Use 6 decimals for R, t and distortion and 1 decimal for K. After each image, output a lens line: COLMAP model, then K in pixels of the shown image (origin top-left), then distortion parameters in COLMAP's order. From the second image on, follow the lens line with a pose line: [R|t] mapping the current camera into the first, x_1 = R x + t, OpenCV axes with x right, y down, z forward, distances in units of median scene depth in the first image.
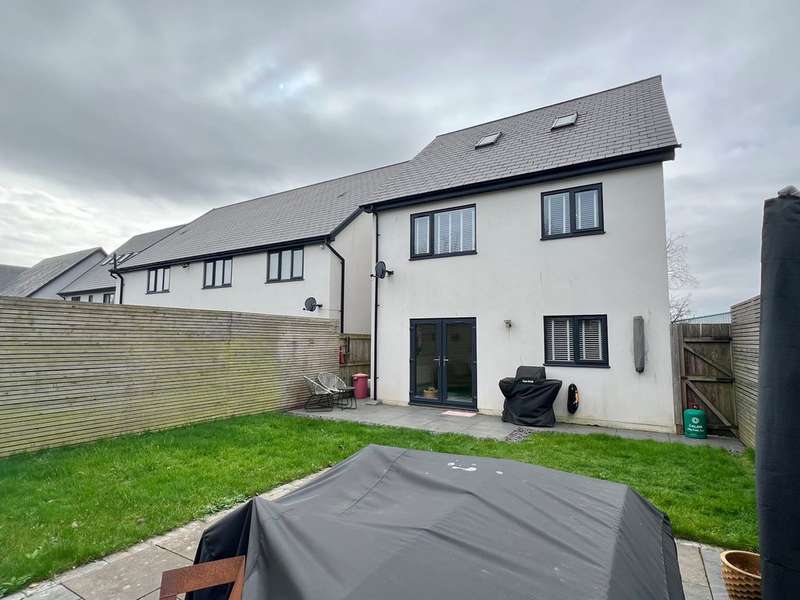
lens RADIAL K [[412.9, 0, 400.0], [0, 412.9, 300.0], [0, 0, 1]] dist [0.000233, 0.000019]
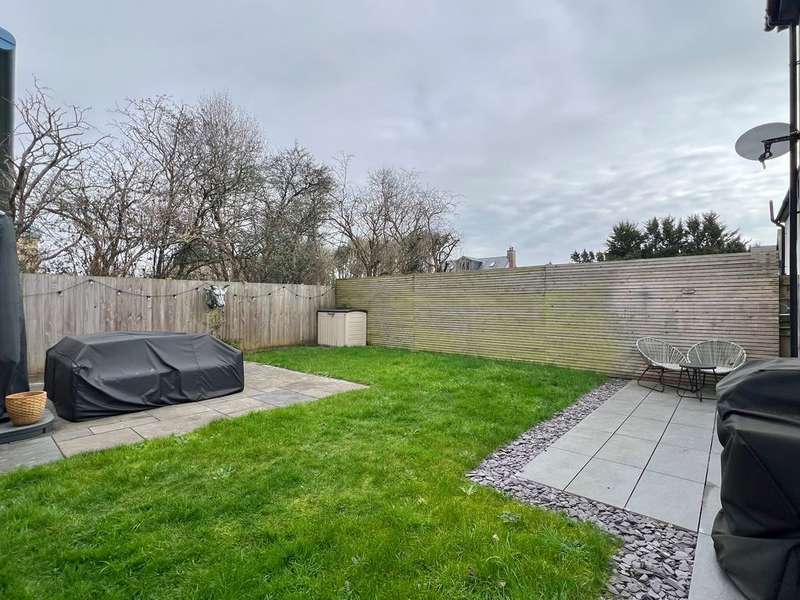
lens RADIAL K [[385.2, 0, 397.5], [0, 385.2, 301.7], [0, 0, 1]] dist [-0.001279, -0.000185]
pose [[-0.188381, -0.006634, -0.982074, 0.618039], [0.091755, 0.995485, -0.024325, 0.106979], [0.977800, -0.094692, -0.186922, 0.793451]]
